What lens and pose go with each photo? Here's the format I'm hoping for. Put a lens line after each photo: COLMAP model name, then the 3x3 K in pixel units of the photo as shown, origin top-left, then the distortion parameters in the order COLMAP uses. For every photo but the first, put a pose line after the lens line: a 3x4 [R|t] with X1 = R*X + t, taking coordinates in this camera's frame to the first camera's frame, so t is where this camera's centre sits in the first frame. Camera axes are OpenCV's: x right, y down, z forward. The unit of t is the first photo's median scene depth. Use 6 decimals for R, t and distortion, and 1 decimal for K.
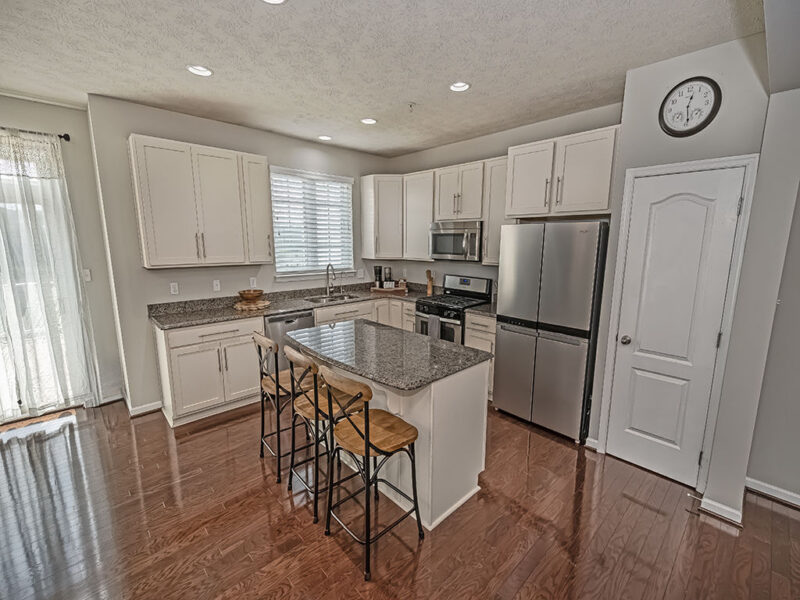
lens RADIAL K [[360.3, 0, 417.9], [0, 360.3, 304.1], [0, 0, 1]] dist [0.013451, -0.000308]
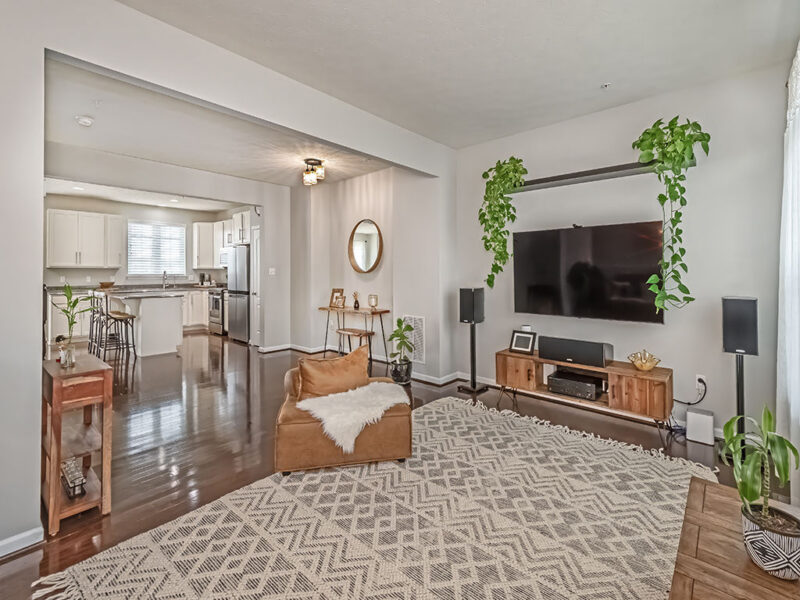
lens RADIAL K [[360.3, 0, 413.1], [0, 360.3, 277.8], [0, 0, 1]] dist [0.013451, -0.000308]
pose [[0.997916, -0.007355, 0.064111, 0.921078], [0.017546, 0.986980, -0.159880, 0.247392], [-0.062100, 0.160672, 0.985052, -0.892970]]
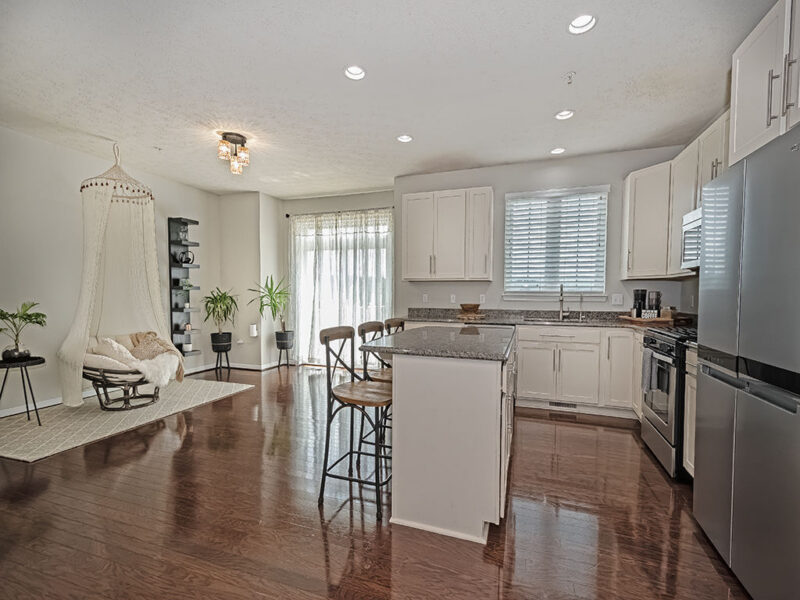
lens RADIAL K [[360.3, 0, 400.1], [0, 360.3, 305.5], [0, 0, 1]] dist [0.013451, -0.000308]
pose [[0.428358, 0.019286, -0.903403, 0.420426], [-0.165235, 0.984587, -0.057329, 0.062653], [0.888373, 0.173832, 0.424942, 0.285555]]
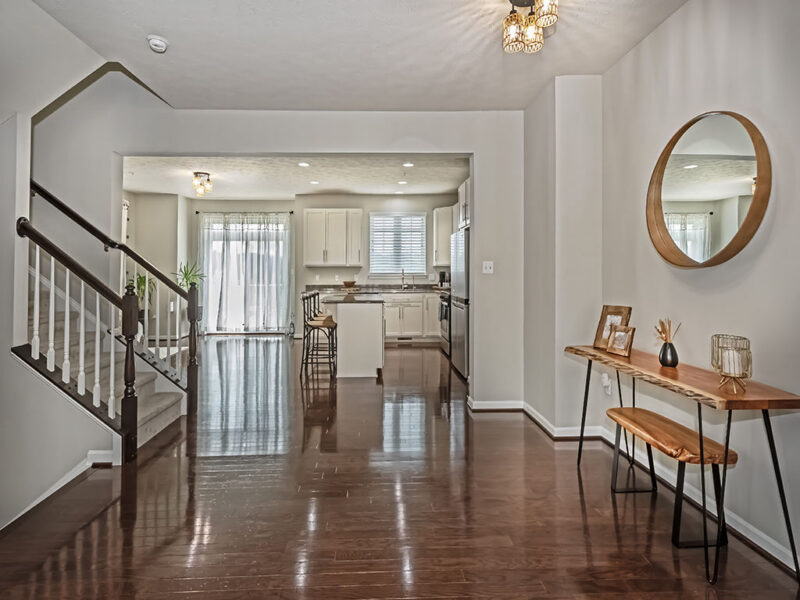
lens RADIAL K [[395.0, 0, 382.9], [0, 395.0, 266.5], [0, 0, 1]] dist [0.022074, -0.001939]
pose [[0.724356, -0.018512, -0.689177, 0.892164], [-0.114654, 0.982485, -0.146897, 0.142238], [0.679825, 0.185422, 0.709546, -0.253632]]
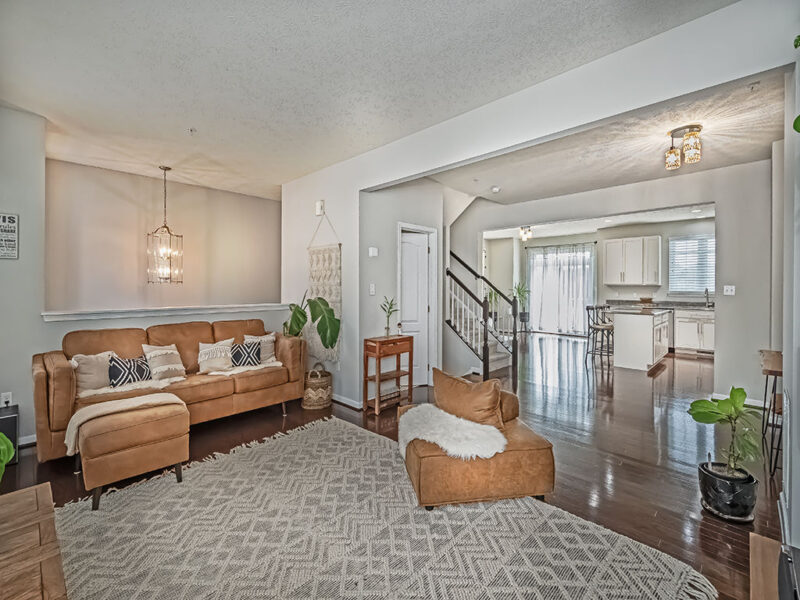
lens RADIAL K [[360.3, 0, 407.3], [0, 360.3, 284.3], [0, 0, 1]] dist [0.013451, -0.000308]
pose [[0.024507, -0.012657, -0.999620, 1.434814], [-0.180086, 0.983506, -0.016868, 0.152545], [0.983346, 0.180431, 0.021823, -0.380649]]
